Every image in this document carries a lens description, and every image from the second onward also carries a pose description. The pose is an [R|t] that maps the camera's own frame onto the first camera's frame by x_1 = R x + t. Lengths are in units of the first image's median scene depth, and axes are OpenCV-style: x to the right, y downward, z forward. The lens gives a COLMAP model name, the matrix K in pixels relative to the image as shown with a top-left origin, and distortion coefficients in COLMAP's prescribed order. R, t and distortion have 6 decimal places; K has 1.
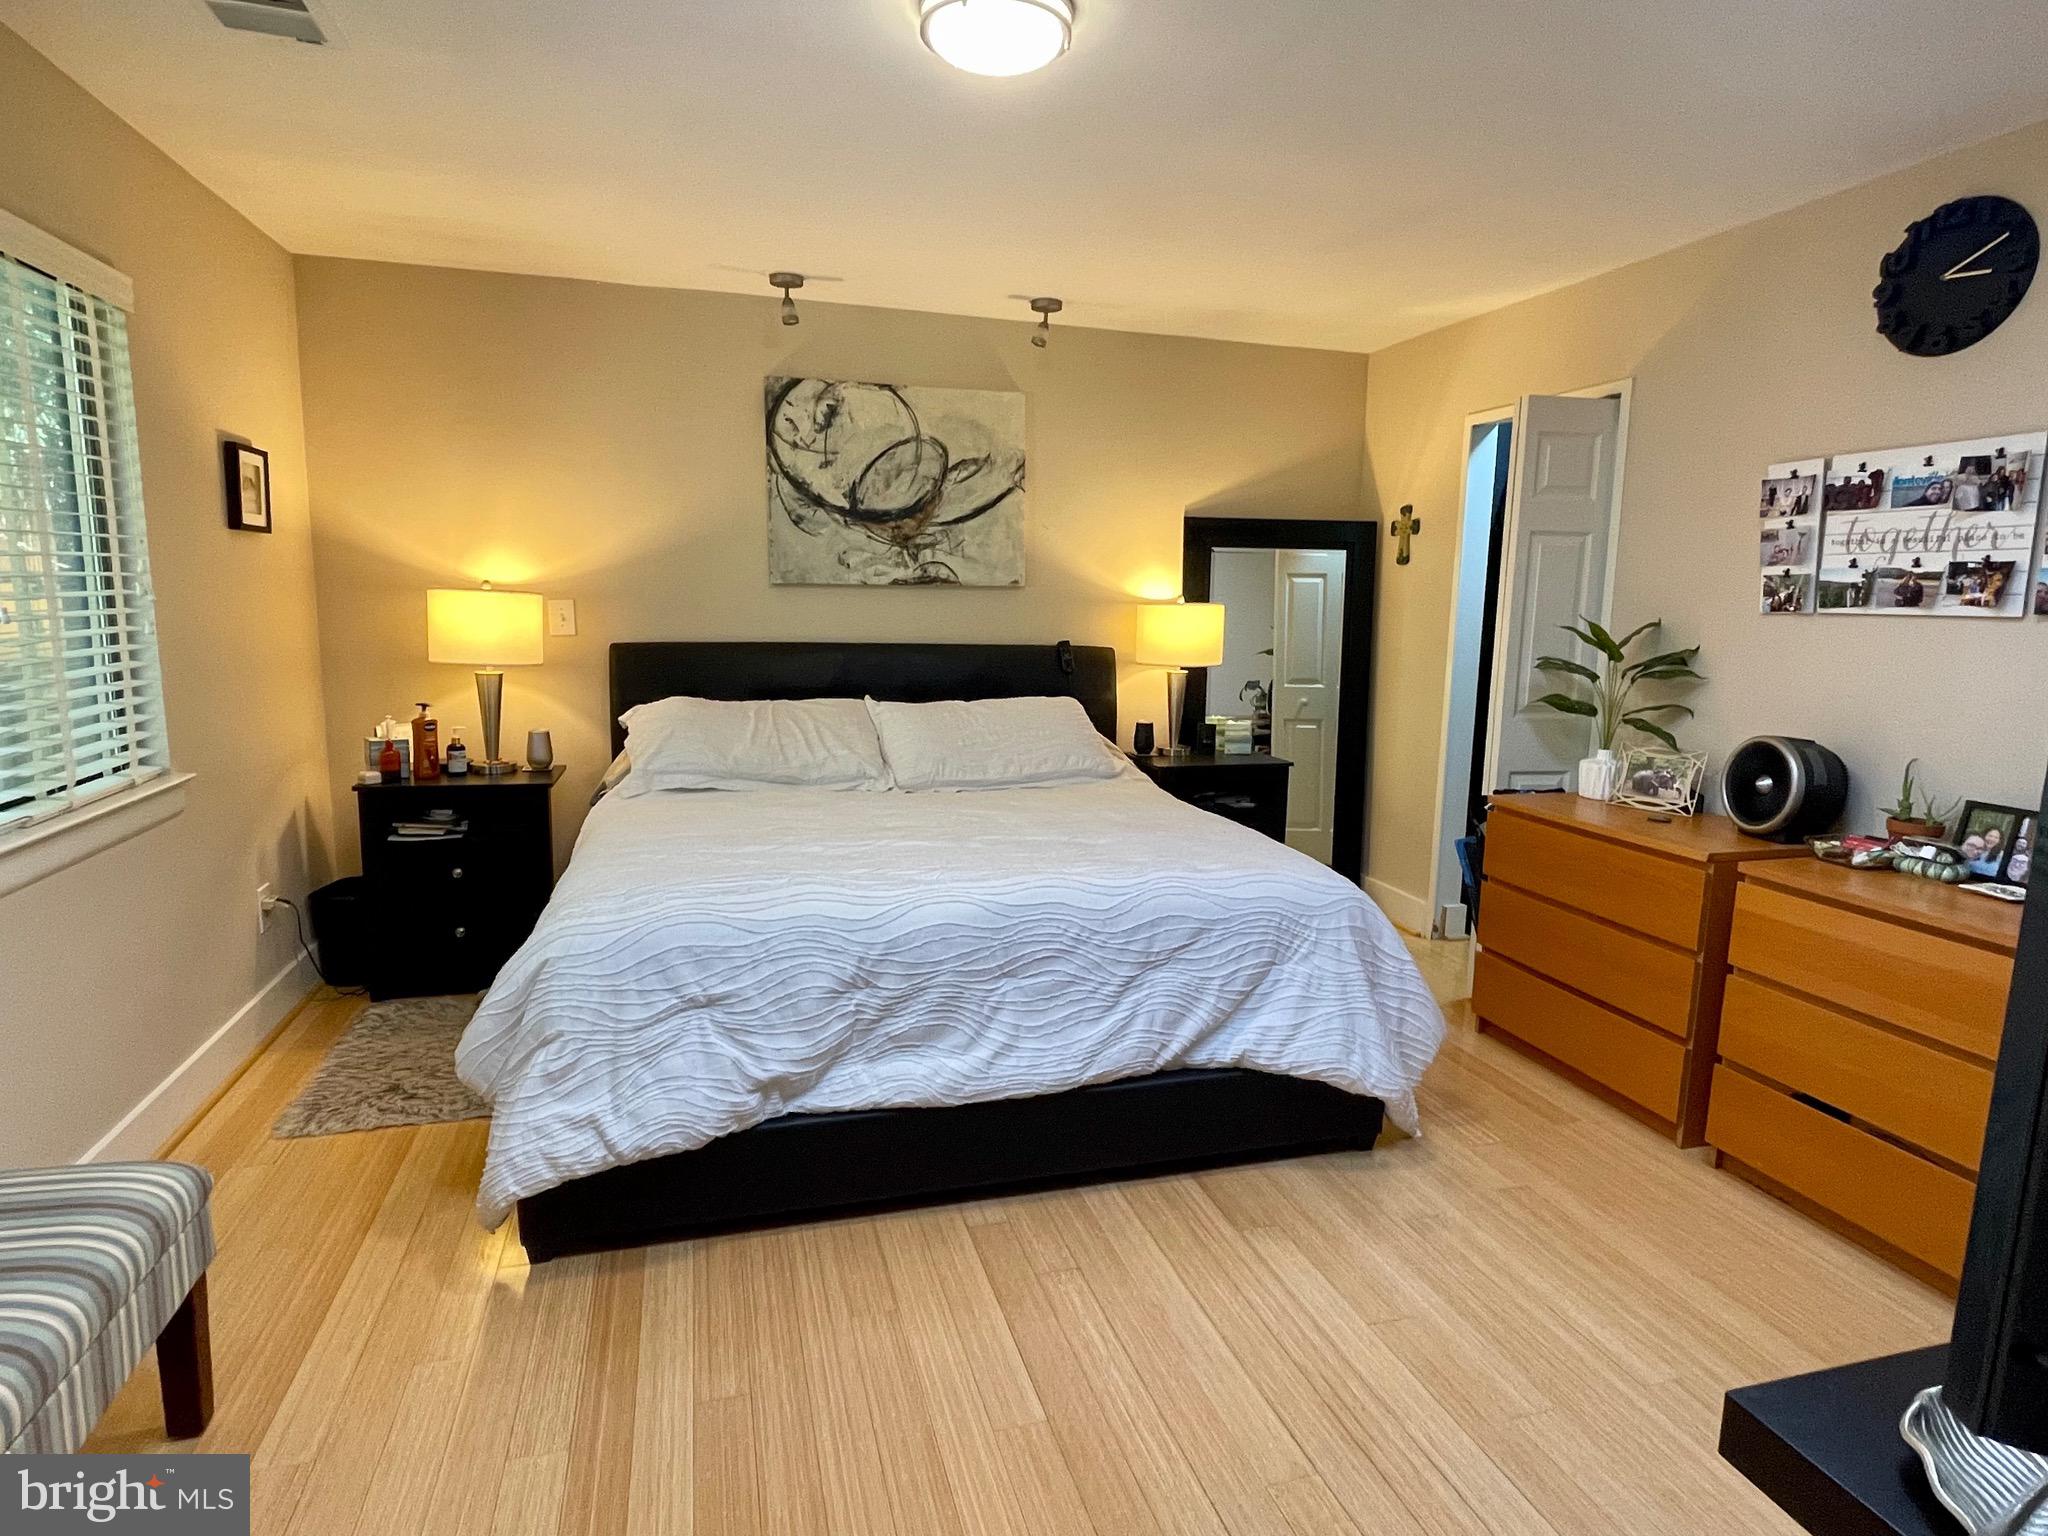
lens RADIAL K [[1120.8, 0, 1024.0], [0, 1120.8, 768.0], [0, 0, 1]] dist [0.002988, -0.016724]
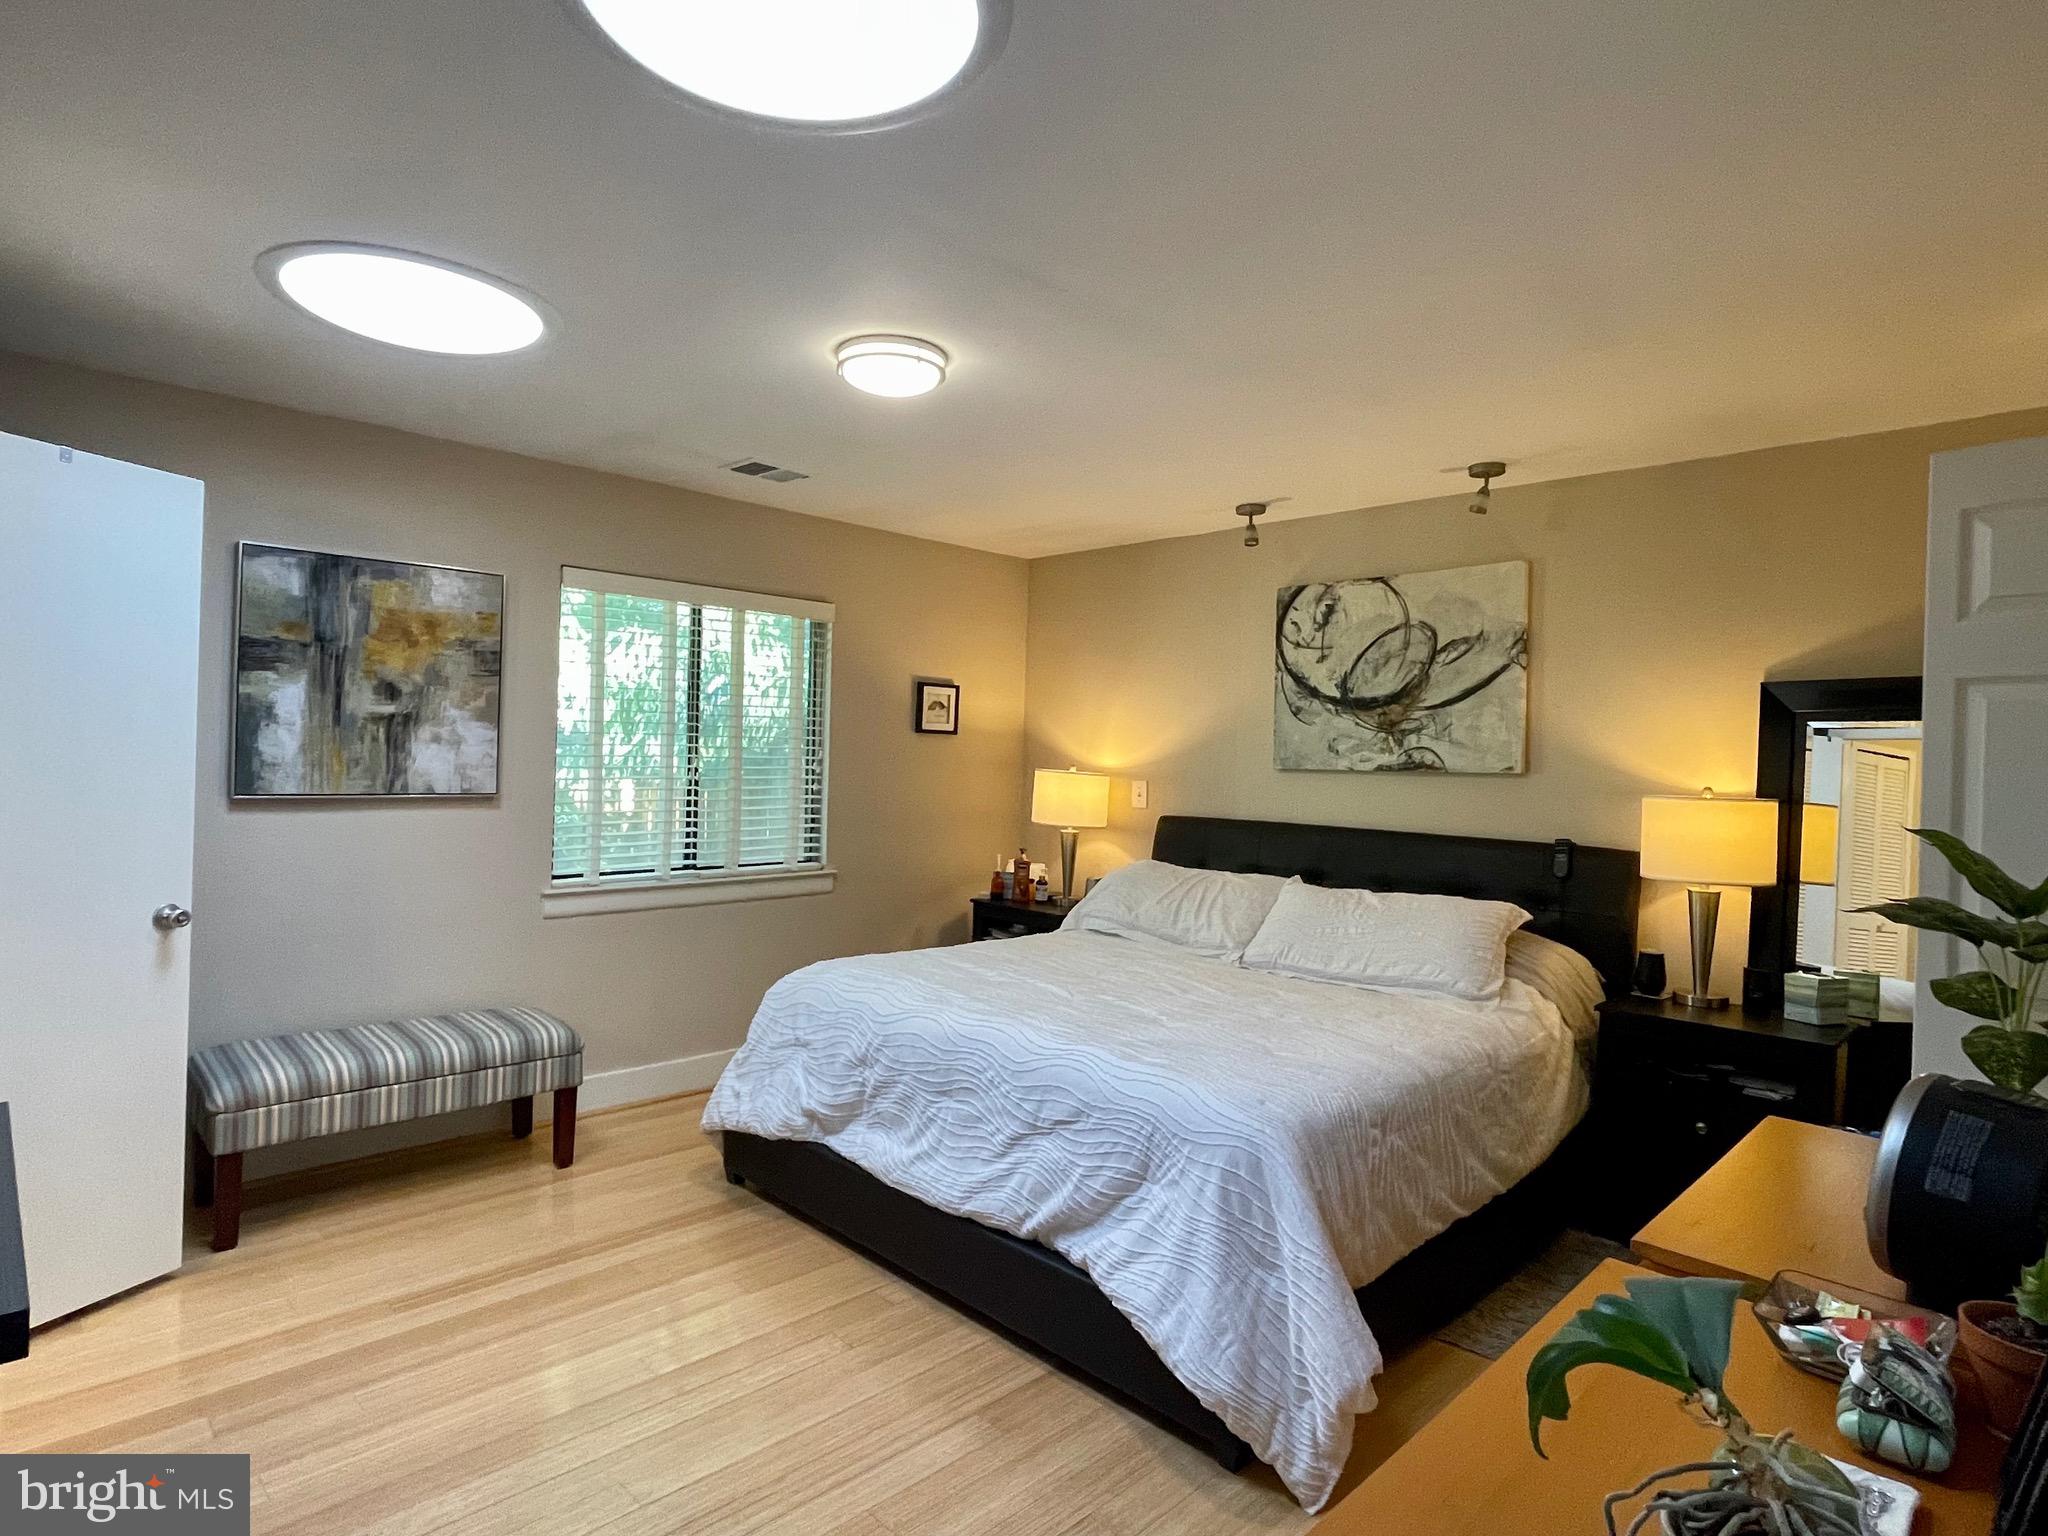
lens RADIAL K [[1085.9, 0, 1024.0], [0, 1085.9, 768.0], [0, 0, 1]] dist [-0.000122, -0.015847]
pose [[0.475297, 0.001951, -0.879823, 0.598721], [-0.154608, 0.984622, -0.081339, -0.040445], [0.866135, 0.174688, 0.468289, 0.287697]]
